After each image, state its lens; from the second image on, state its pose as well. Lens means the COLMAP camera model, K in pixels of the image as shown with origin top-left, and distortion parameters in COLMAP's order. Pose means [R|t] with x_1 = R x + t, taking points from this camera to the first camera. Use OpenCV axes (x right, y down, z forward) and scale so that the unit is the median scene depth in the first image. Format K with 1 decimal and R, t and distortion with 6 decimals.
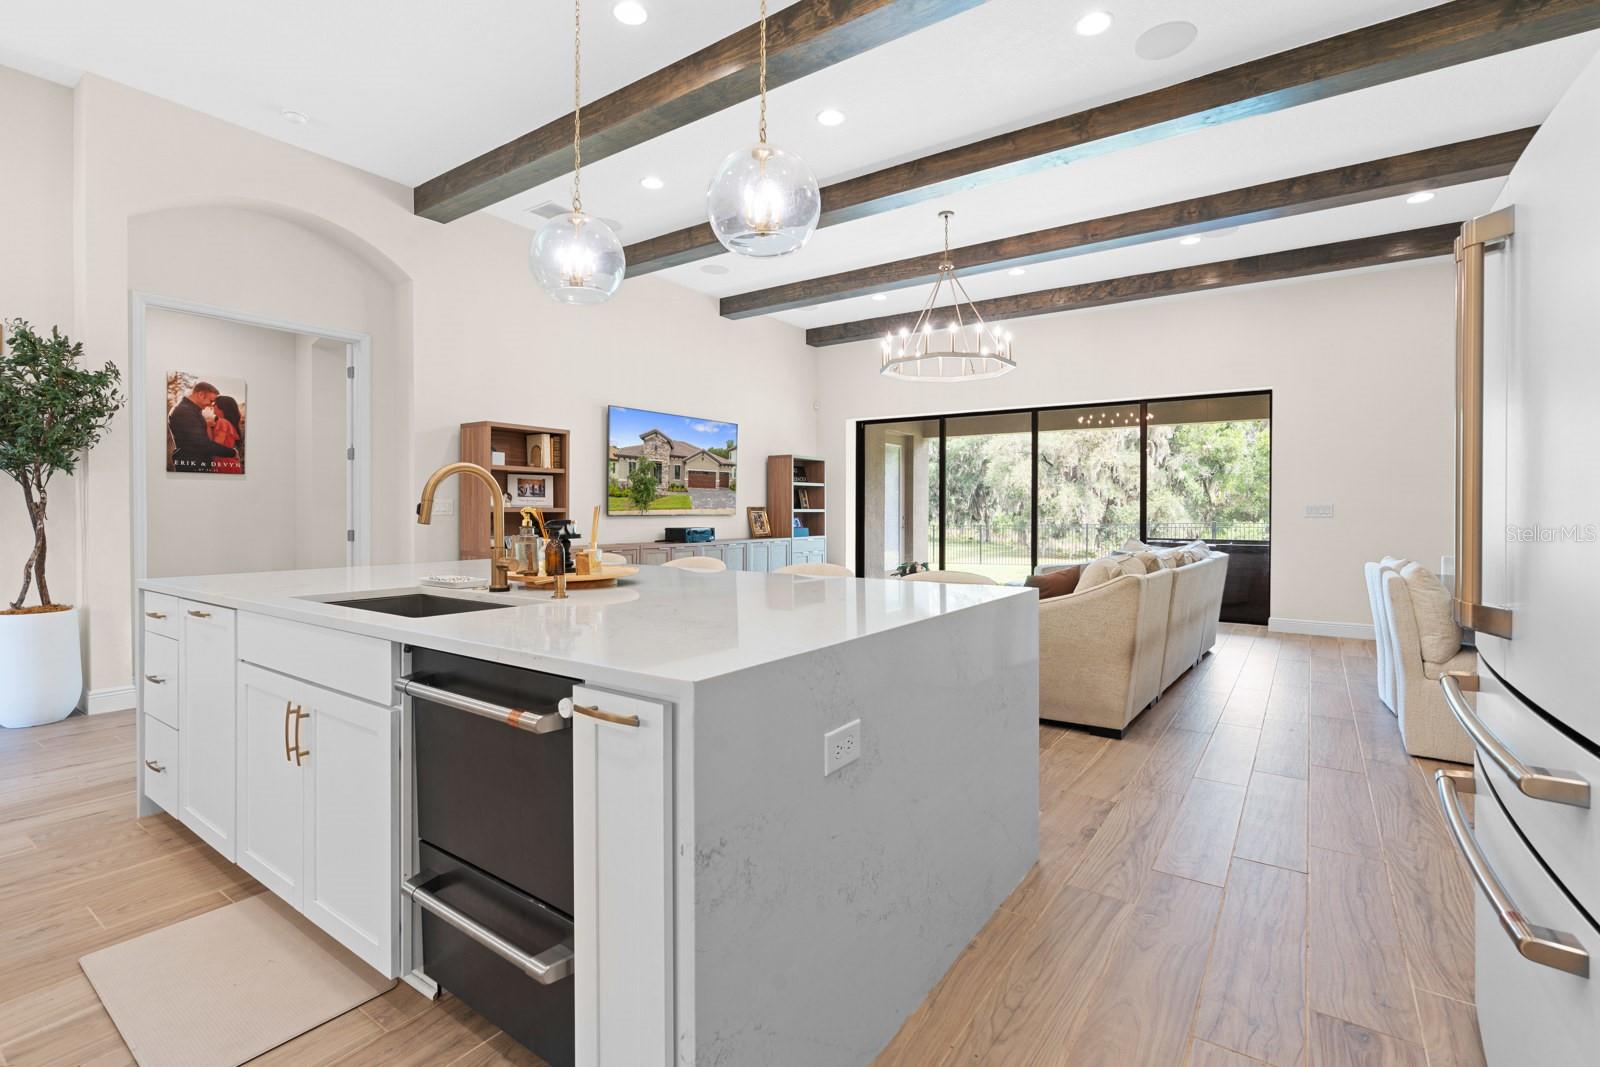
lens RADIAL K [[726.4, 0, 805.2], [0, 726.4, 529.0], [0, 0, 1]] dist [-0.009581, 0.003293]
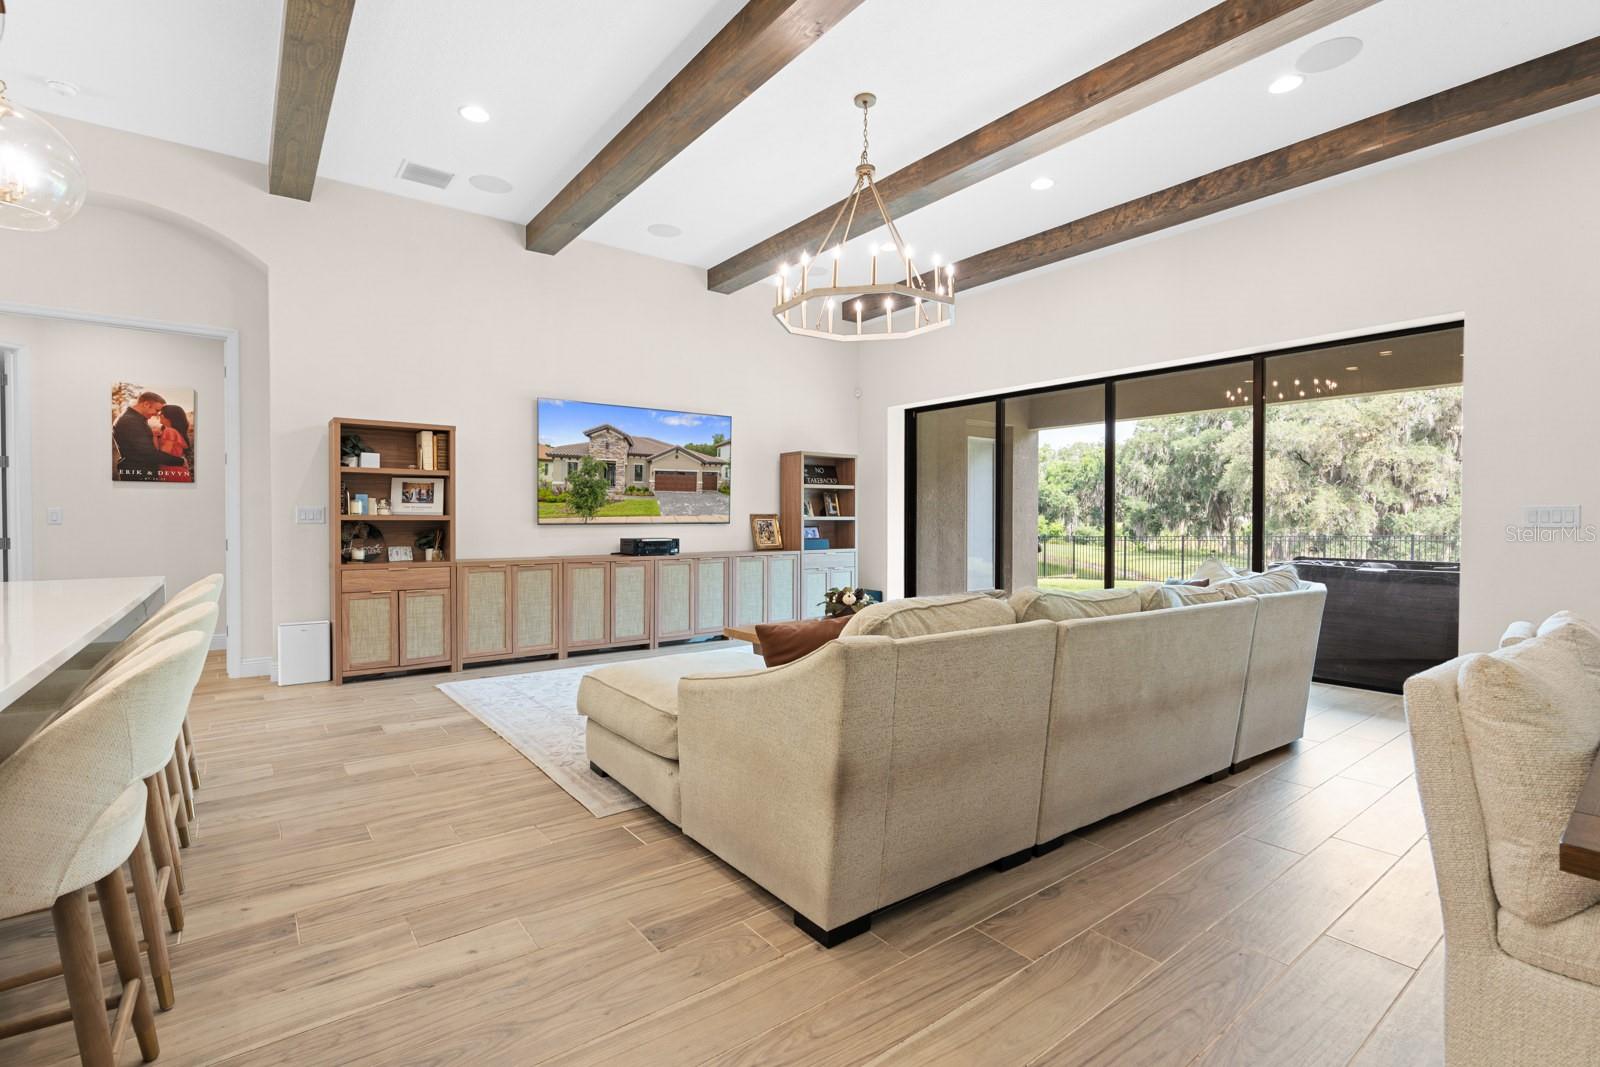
lens RADIAL K [[726.4, 0, 815.8], [0, 726.4, 536.3], [0, 0, 1]] dist [-0.009581, 0.003293]
pose [[0.955297, 0.004614, -0.295612, 0.283761], [-0.005570, 0.999982, -0.002392, -0.002667], [0.295596, 0.003931, 0.955305, 0.242816]]
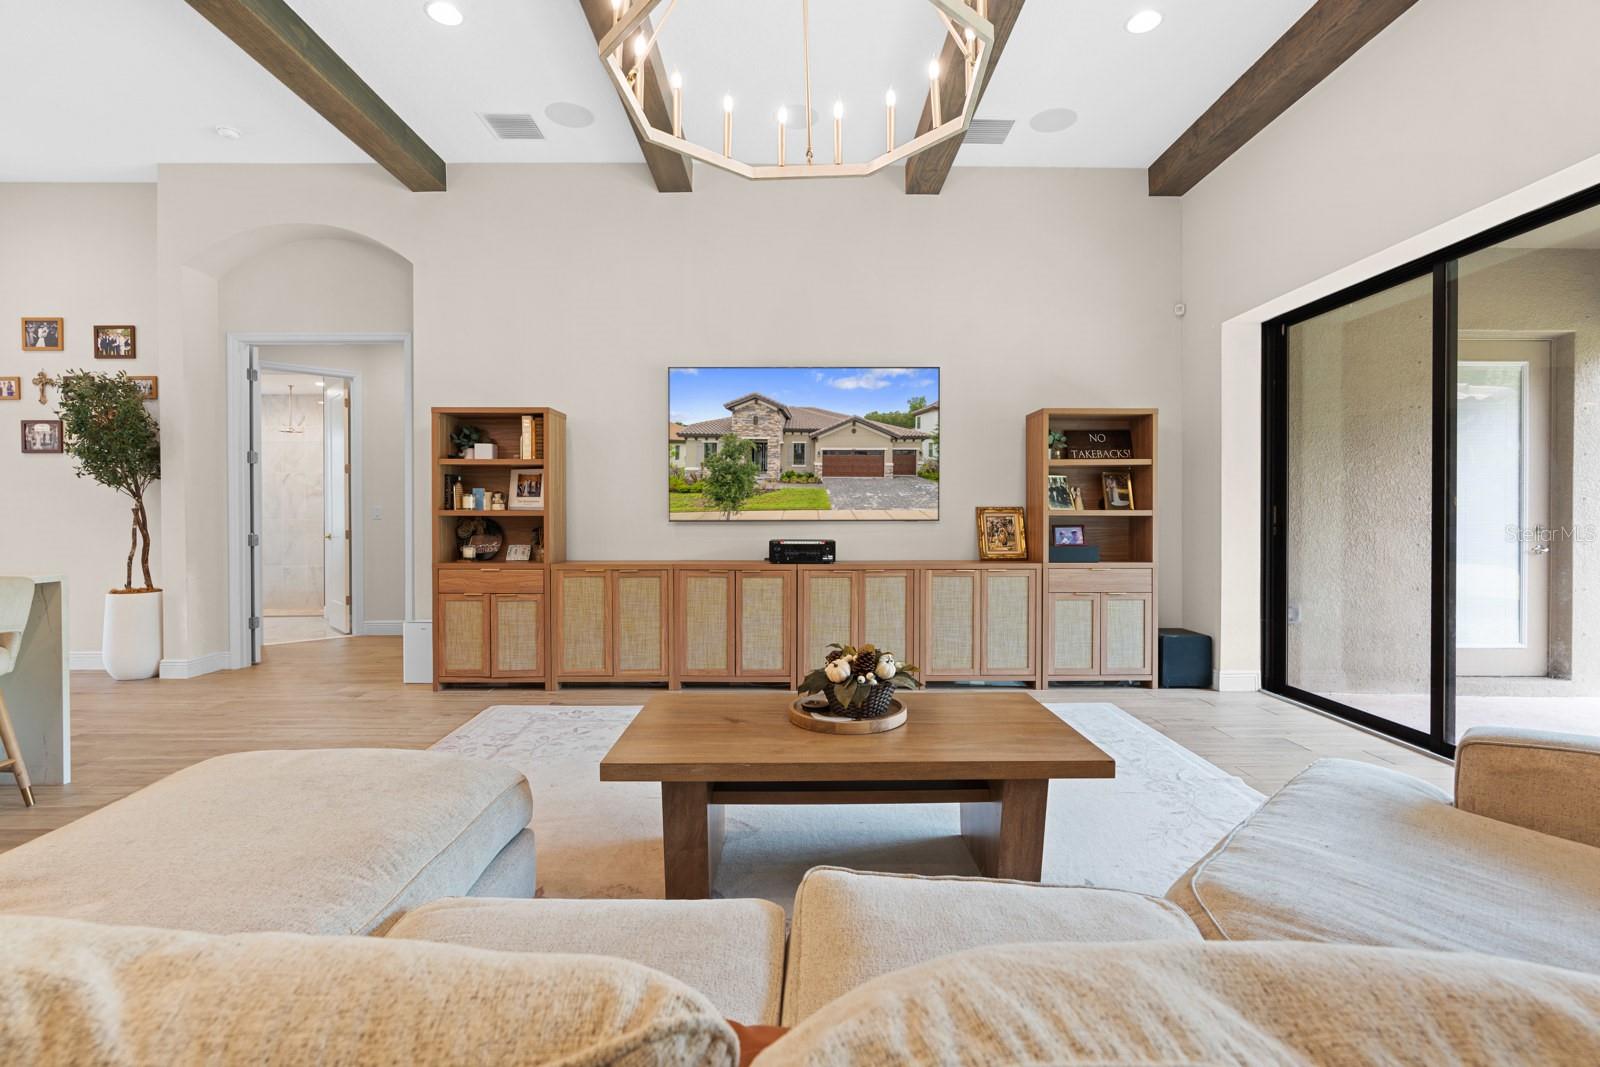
lens RADIAL K [[726.4, 0, 818.9], [0, 726.4, 520.1], [0, 0, 1]] dist [-0.009581, 0.003293]
pose [[0.580376, 0.003834, -0.814340, 0.372120], [-0.019925, 0.999756, -0.009494, -0.013128], [0.814105, 0.021736, 0.580311, 0.646098]]
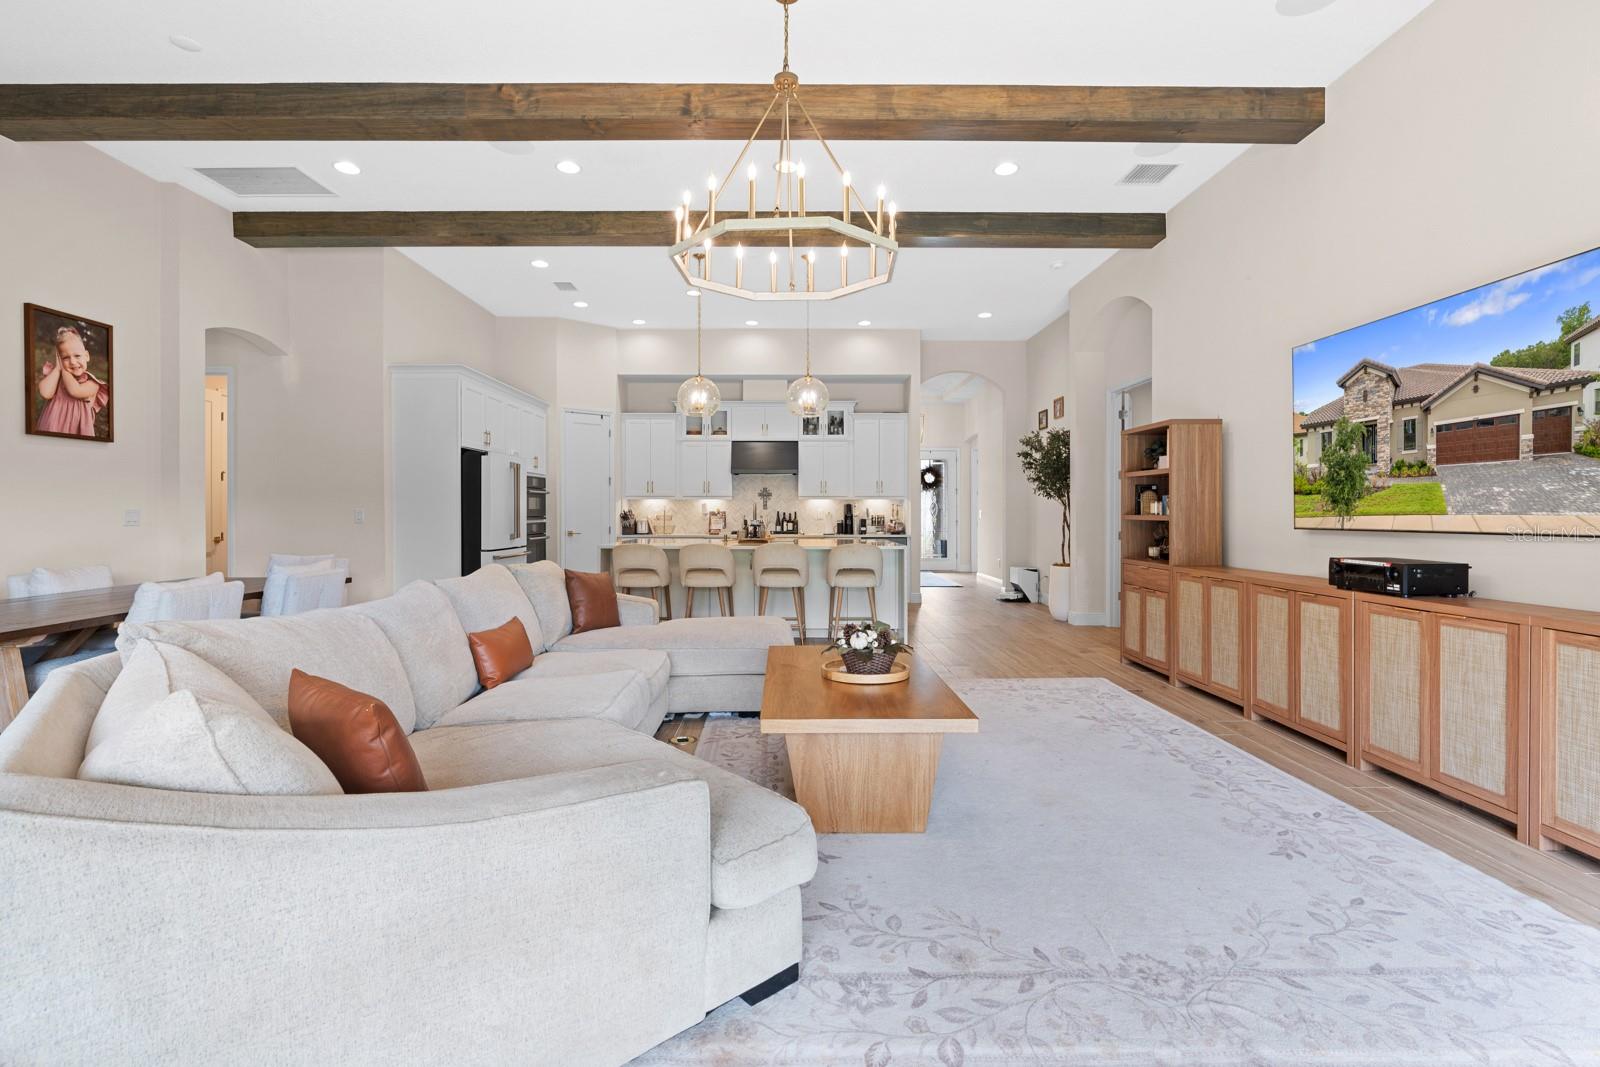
lens RADIAL K [[726.4, 0, 779.8], [0, 726.4, 507.6], [0, 0, 1]] dist [-0.009581, 0.003293]
pose [[-0.831276, -0.003996, -0.555846, 0.404104], [-0.016907, 0.999693, 0.018098, -0.035148], [0.555603, 0.024442, -0.831088, 1.172208]]
